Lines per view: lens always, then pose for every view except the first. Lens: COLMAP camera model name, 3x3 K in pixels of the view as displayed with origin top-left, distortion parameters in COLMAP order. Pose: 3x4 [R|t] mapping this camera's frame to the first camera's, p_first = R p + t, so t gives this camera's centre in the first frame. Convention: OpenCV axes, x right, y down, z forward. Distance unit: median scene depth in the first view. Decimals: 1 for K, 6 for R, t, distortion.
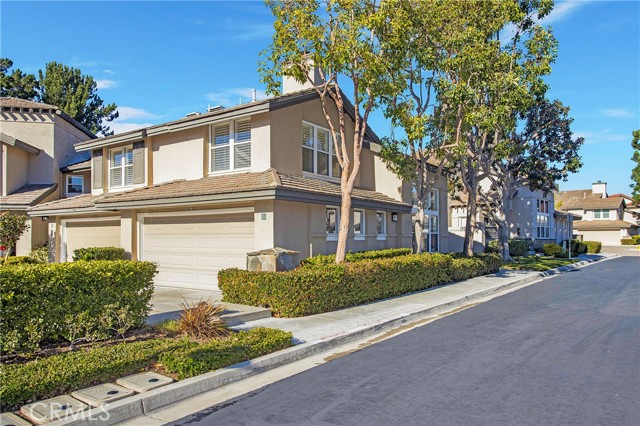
lens RADIAL K [[455.6, 0, 320.0], [0, 455.6, 213.0], [0, 0, 1]] dist [-0.003080, -0.001010]
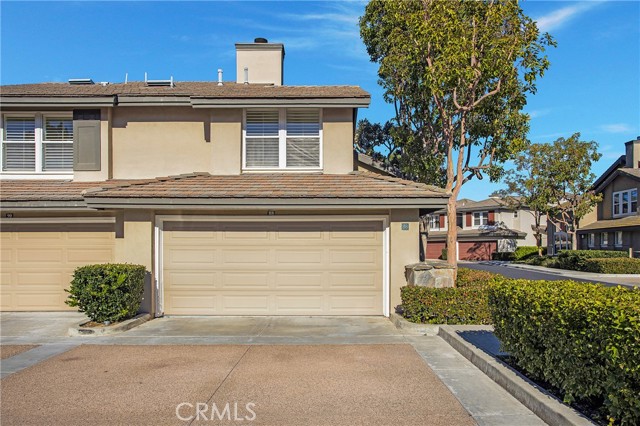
lens RADIAL K [[455.6, 0, 320.0], [0, 455.6, 213.0], [0, 0, 1]] dist [-0.003080, -0.001010]
pose [[0.817900, 0.043711, 0.573698, -0.592906], [-0.031172, 0.999012, -0.031676, 0.011571], [-0.574516, 0.008025, 0.818454, 0.281133]]
